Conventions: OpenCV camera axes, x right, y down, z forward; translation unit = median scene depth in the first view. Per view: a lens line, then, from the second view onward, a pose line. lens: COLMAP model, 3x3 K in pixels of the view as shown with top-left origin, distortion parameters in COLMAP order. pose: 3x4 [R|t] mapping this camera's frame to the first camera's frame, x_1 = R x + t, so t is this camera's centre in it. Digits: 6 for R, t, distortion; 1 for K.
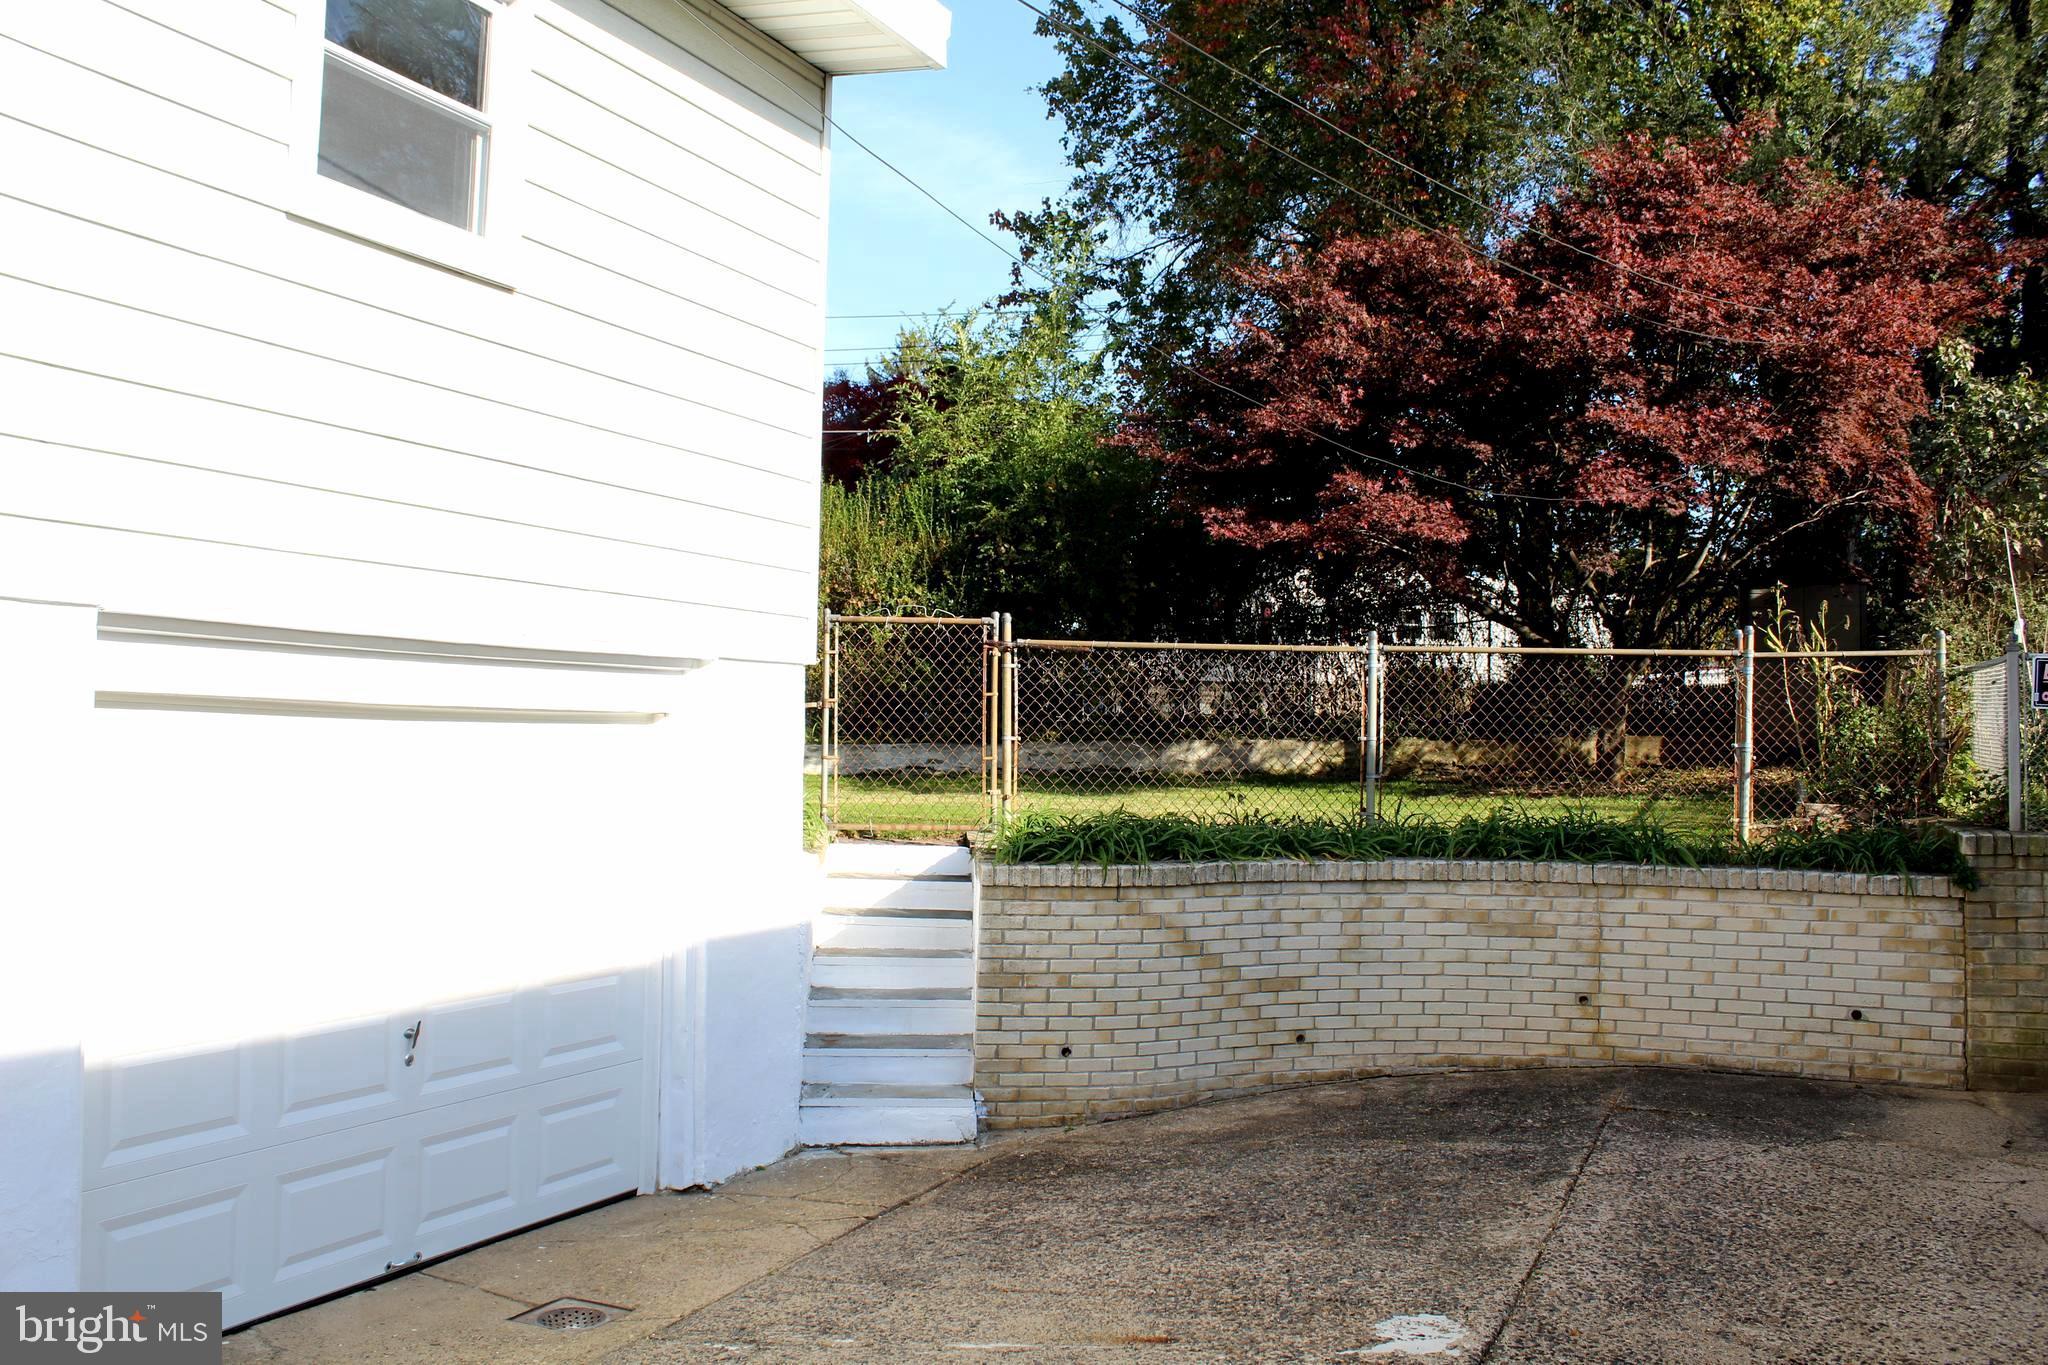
lens RADIAL K [[1728.8, 0, 1024.0], [0, 1728.8, 682.5], [0, 0, 1]] dist [-0.155207, 0.139175]
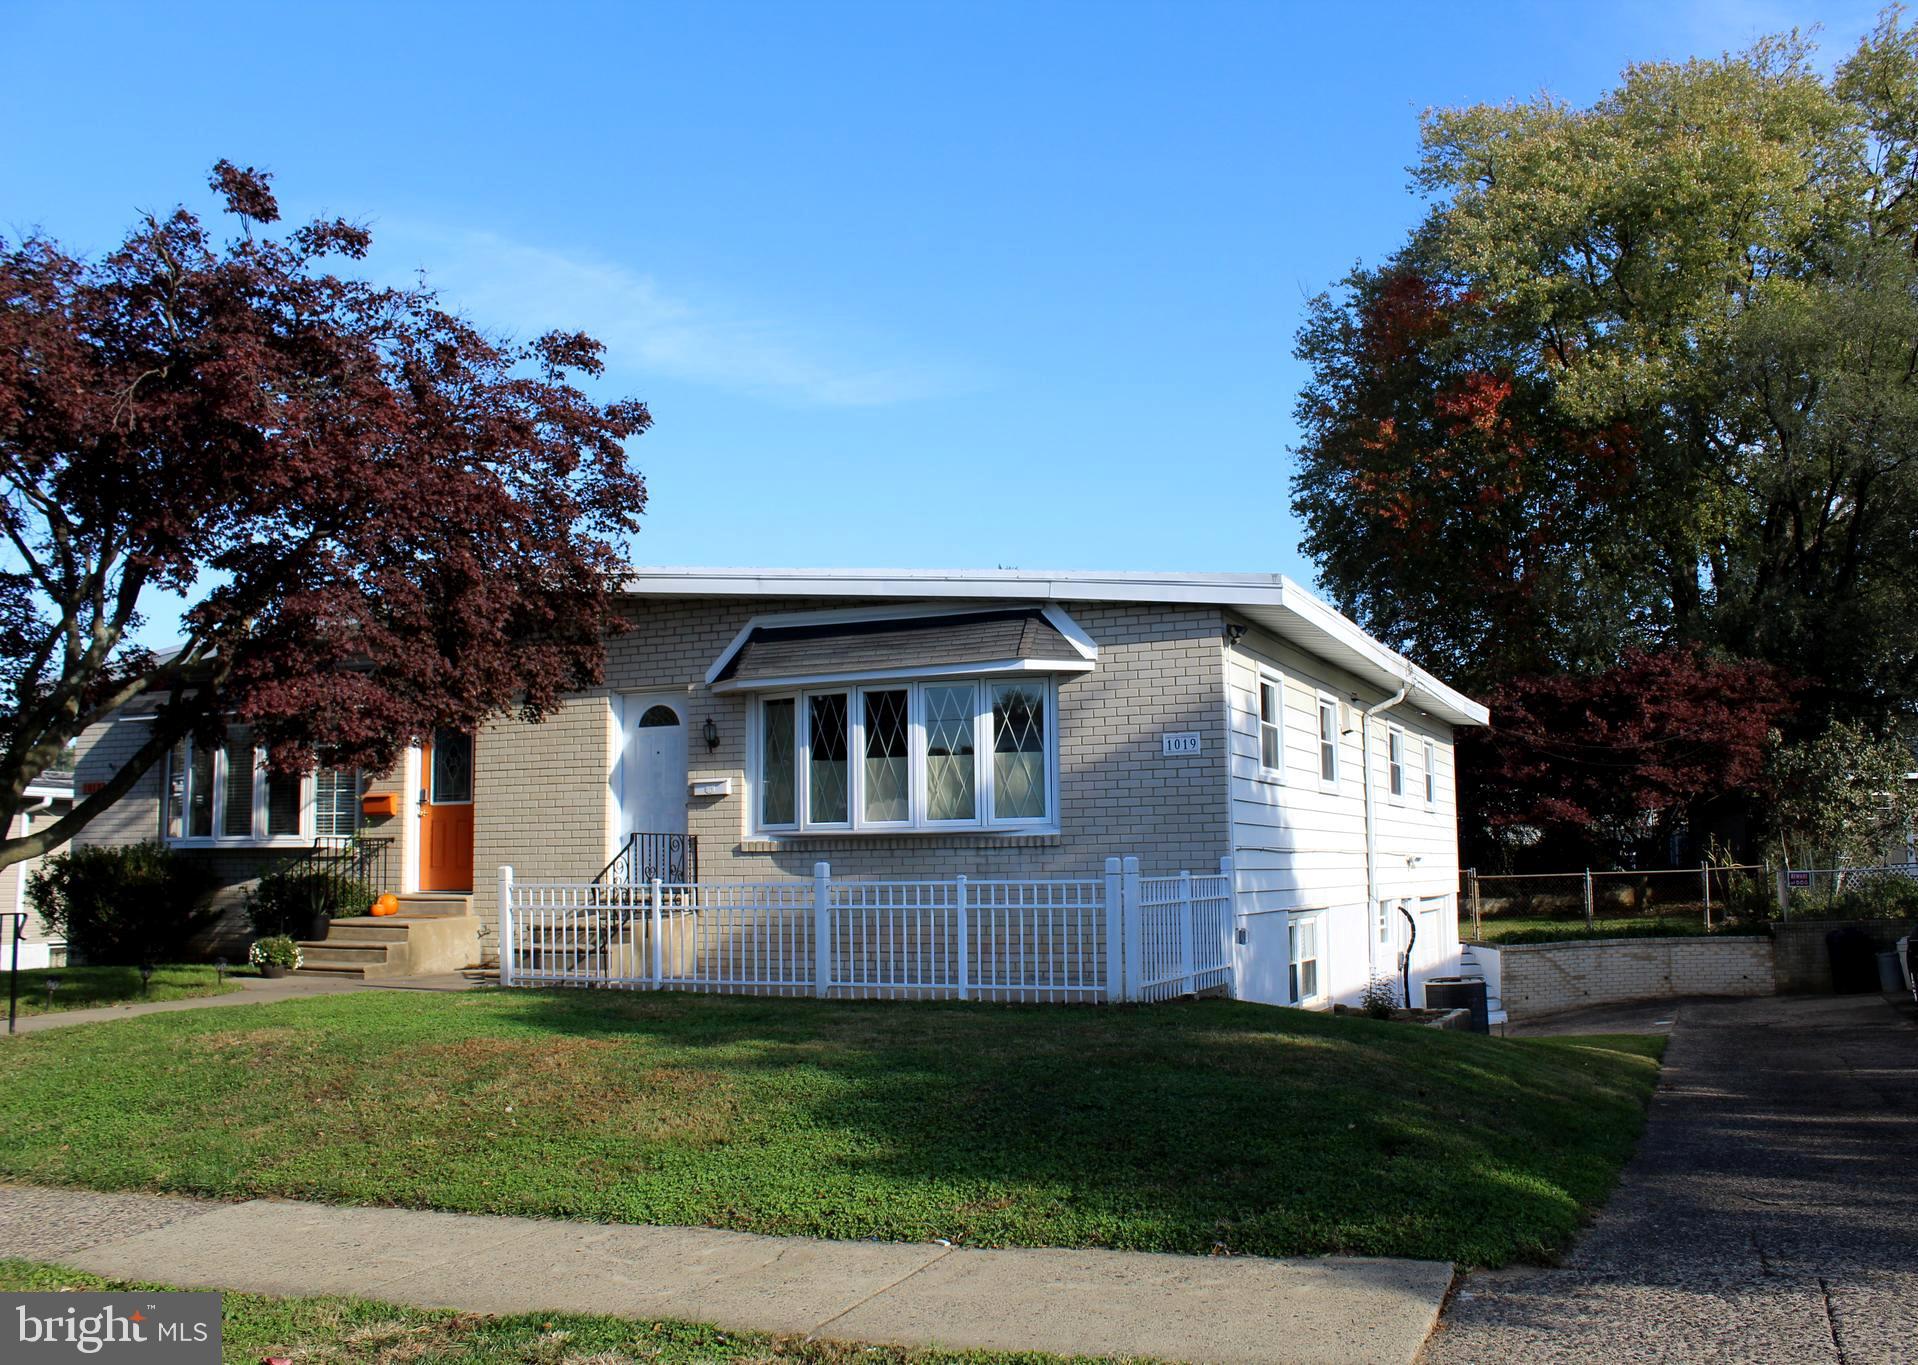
lens RADIAL K [[1746.6, 0, 959.0], [0, 1746.6, 682.5], [0, 0, 1]] dist [-0.111244, 0.006285]
pose [[0.999131, -0.037792, 0.017566, -1.094151], [0.038998, 0.996469, -0.074357, -0.198653], [-0.014694, 0.074978, 0.997077, -2.372536]]
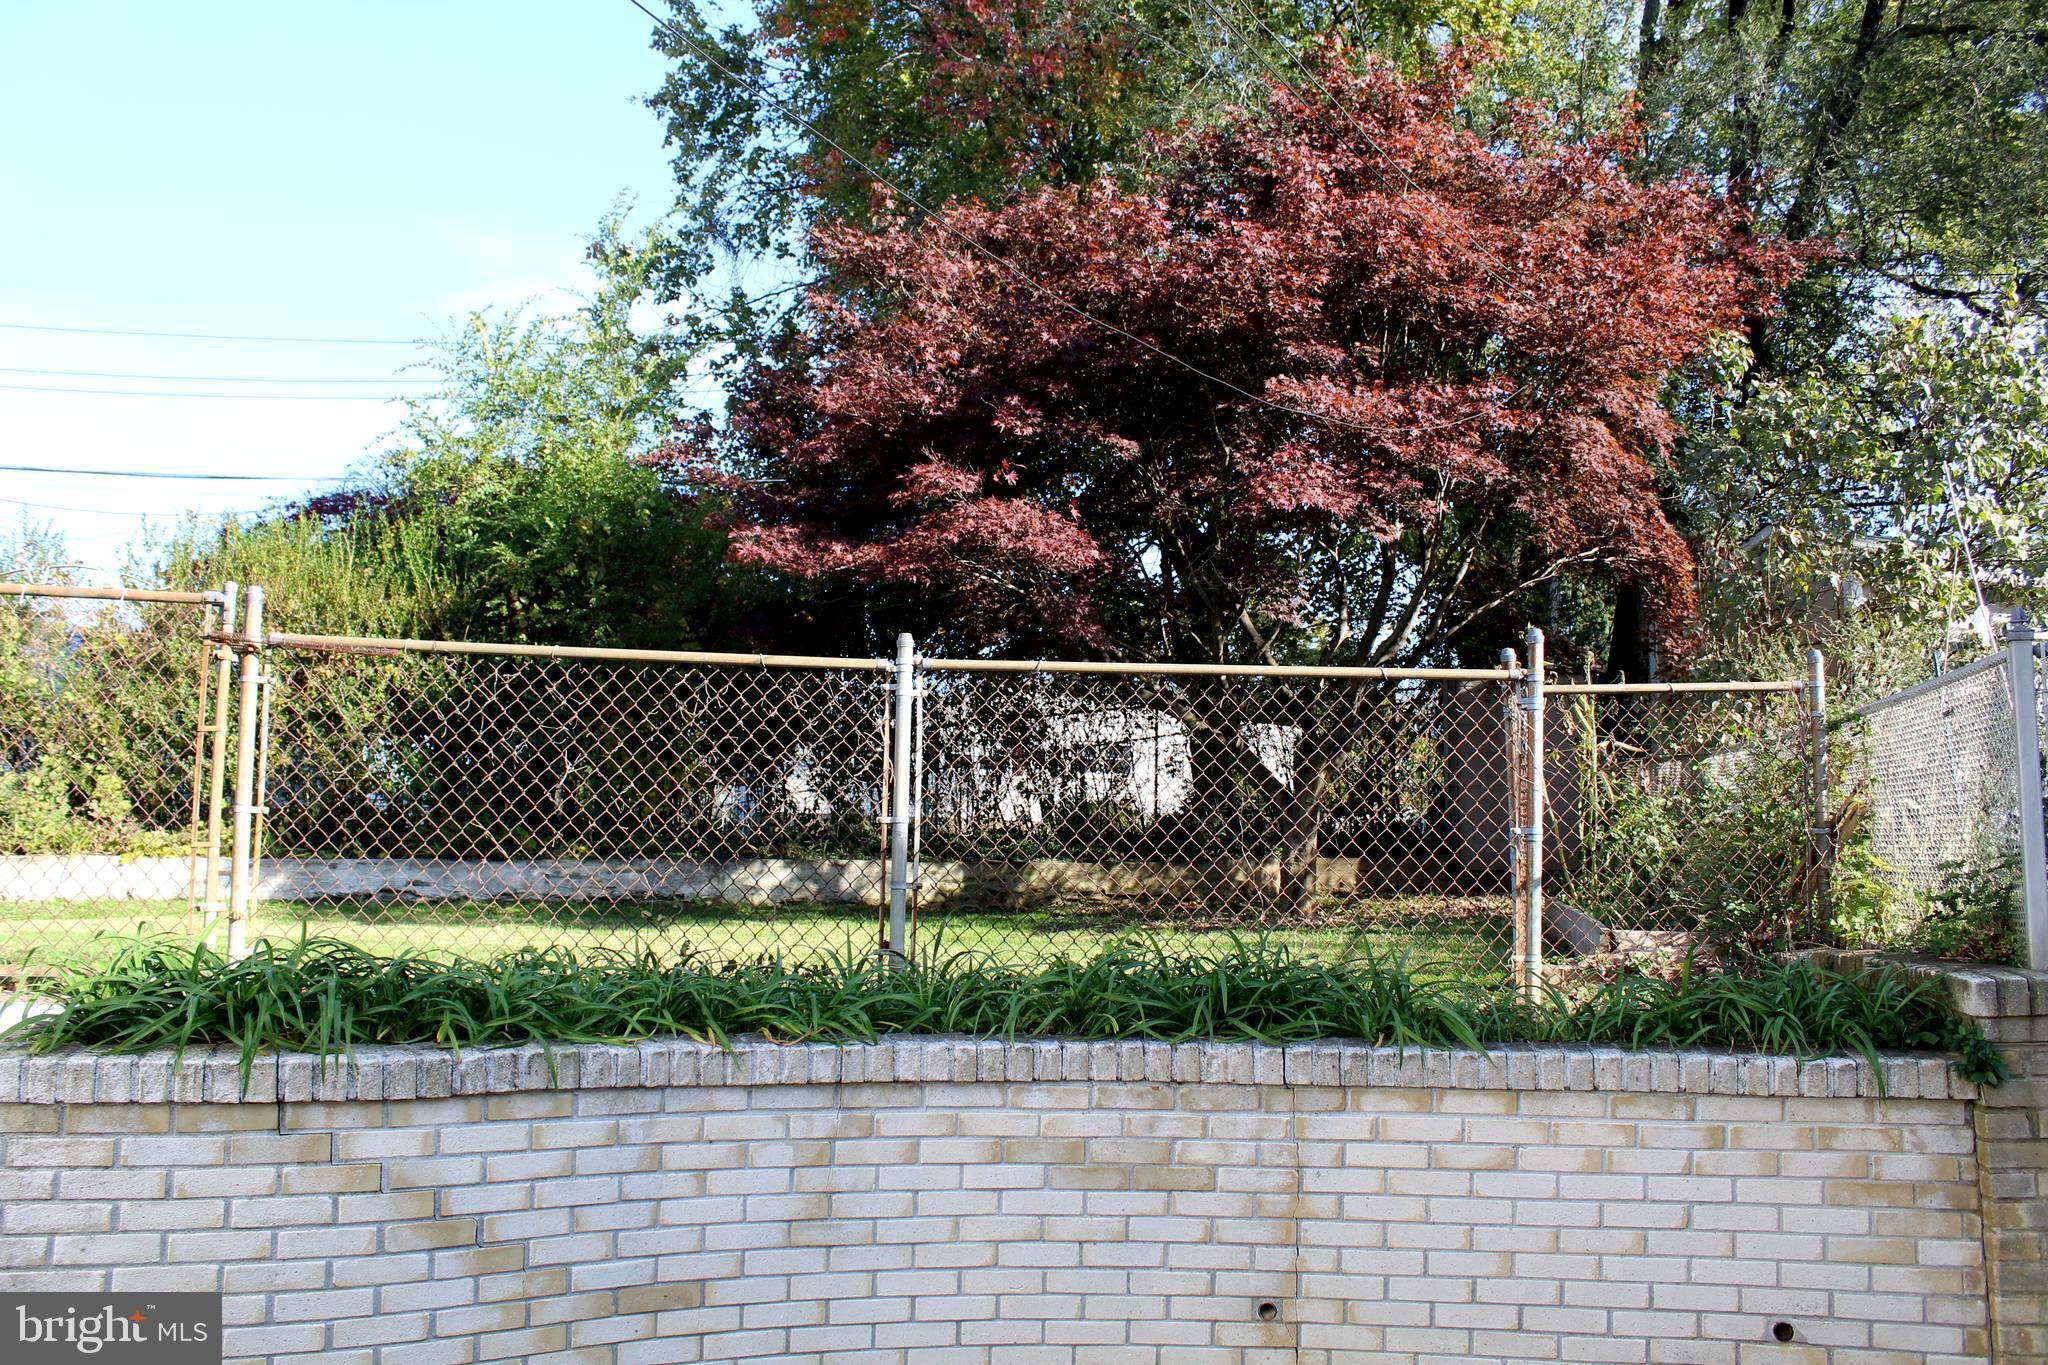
lens RADIAL K [[1665.2, 0, 1024.0], [0, 1665.2, 682.5], [0, 0, 1]] dist [-0.166084, 0.137546]
pose [[0.984866, 0.021257, 0.172006, 0.162709], [-0.005753, 0.995913, -0.090135, 0.040746], [-0.173219, 0.087782, 0.980964, 0.495132]]
